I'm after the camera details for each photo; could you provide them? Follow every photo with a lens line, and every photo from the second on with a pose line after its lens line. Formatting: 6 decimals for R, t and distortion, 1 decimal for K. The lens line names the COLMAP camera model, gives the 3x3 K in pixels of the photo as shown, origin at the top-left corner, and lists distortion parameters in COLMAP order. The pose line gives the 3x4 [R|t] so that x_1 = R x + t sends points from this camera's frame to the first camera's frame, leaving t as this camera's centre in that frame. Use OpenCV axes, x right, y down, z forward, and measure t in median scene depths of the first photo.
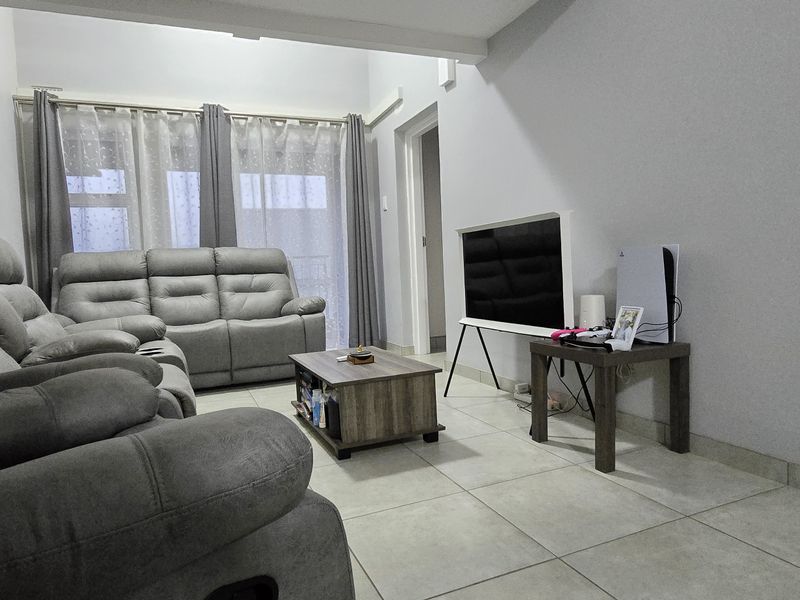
lens RADIAL K [[528.6, 0, 395.8], [0, 528.6, 289.9], [0, 0, 1]] dist [-0.004147, 0.002258]
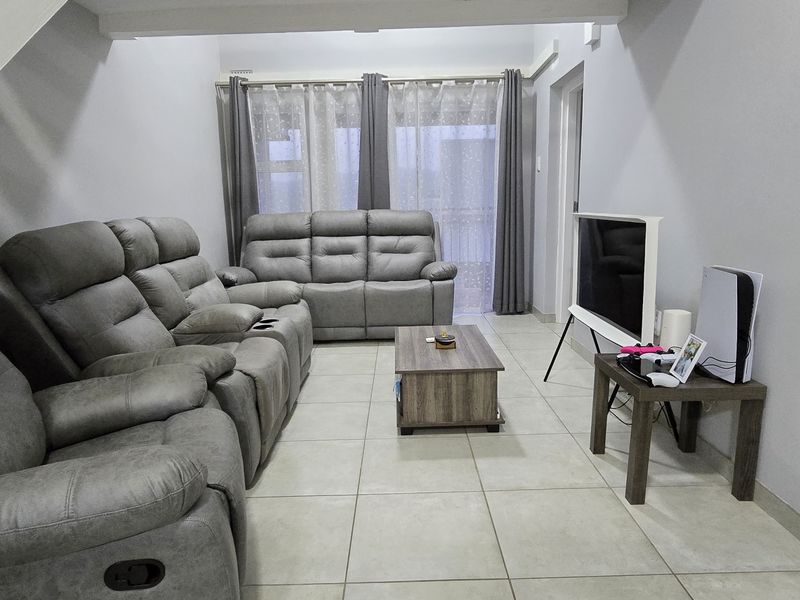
lens RADIAL K [[528.6, 0, 395.8], [0, 528.6, 289.9], [0, 0, 1]] dist [-0.004147, 0.002258]
pose [[0.923769, 0.085342, -0.373319, 0.145304], [-0.034063, 0.989299, 0.141869, -0.078376], [0.381432, -0.118338, 0.916791, -0.011603]]
